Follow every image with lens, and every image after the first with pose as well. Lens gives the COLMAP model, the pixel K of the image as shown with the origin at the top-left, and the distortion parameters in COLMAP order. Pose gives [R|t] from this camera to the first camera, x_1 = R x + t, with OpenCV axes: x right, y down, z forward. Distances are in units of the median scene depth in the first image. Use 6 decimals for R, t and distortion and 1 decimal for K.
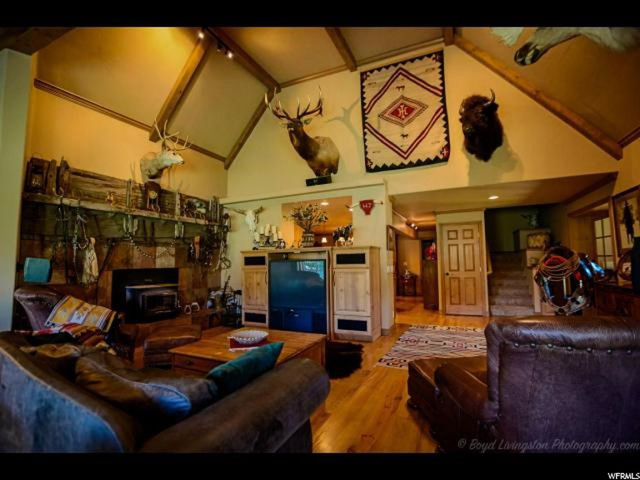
lens RADIAL K [[309.3, 0, 316.8], [0, 309.3, 240.8], [0, 0, 1]] dist [-0.061174, 0.023144]
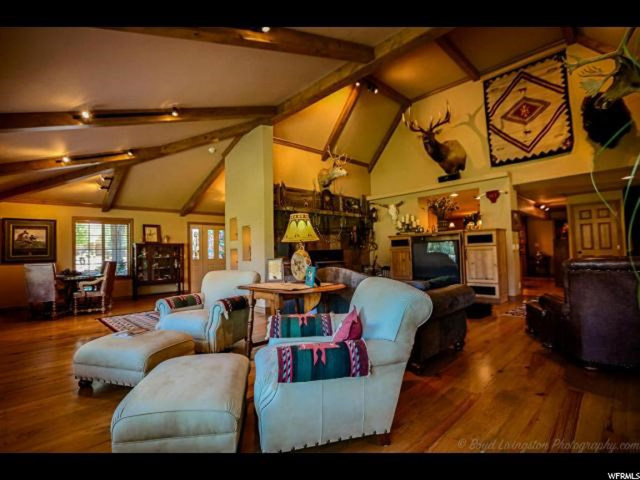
lens RADIAL K [[309.3, 0, 316.8], [0, 309.3, 240.8], [0, 0, 1]] dist [-0.061174, 0.023144]
pose [[0.933179, -0.026468, -0.358436, -0.059496], [0.040992, 0.998615, 0.032980, -0.002505], [0.357067, -0.045469, 0.932972, -0.360061]]
